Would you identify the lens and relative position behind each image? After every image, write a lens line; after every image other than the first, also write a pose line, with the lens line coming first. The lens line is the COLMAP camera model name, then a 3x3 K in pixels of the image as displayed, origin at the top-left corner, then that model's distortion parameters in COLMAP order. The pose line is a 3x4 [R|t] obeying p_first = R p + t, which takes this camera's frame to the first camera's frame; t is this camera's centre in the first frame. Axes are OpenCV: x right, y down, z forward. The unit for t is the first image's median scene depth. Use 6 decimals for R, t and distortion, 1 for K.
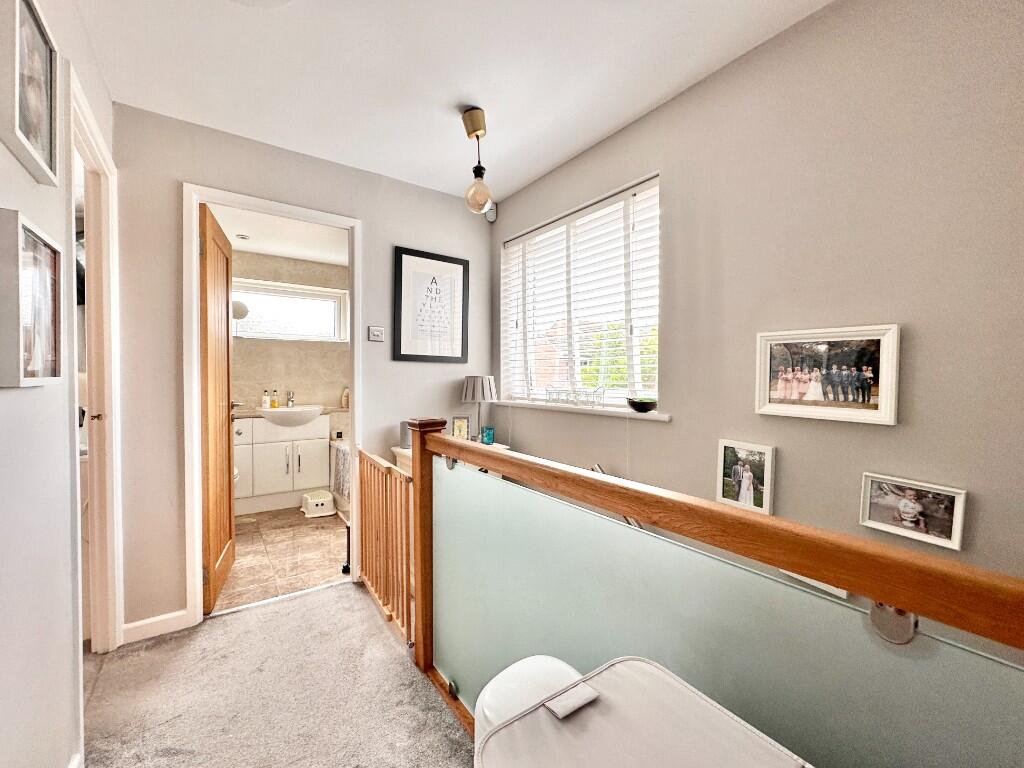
lens RADIAL K [[407.9, 0, 510.7], [0, 407.9, 383.8], [0, 0, 1]] dist [-0.002939, 0.000270]
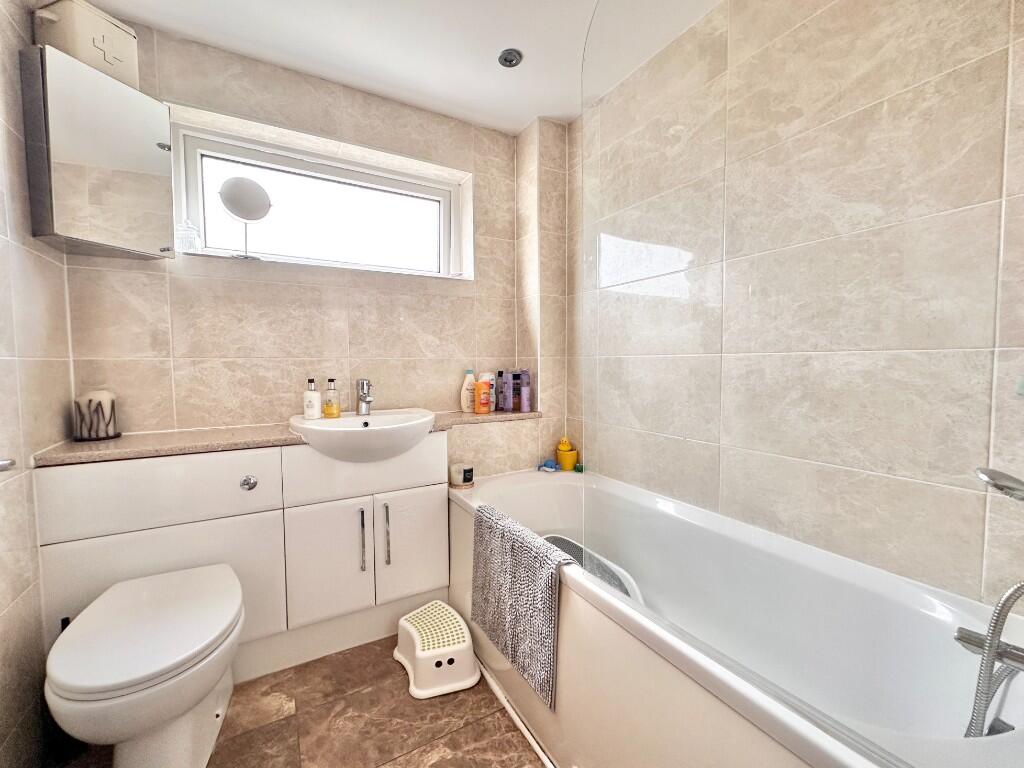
lens RADIAL K [[407.9, 0, 510.7], [0, 407.9, 383.8], [0, 0, 1]] dist [-0.002939, 0.000270]
pose [[0.994879, -0.008091, -0.100744, -0.339428], [0.011044, 0.999525, 0.028784, 0.011530], [0.100463, -0.029749, 0.994496, 0.578771]]
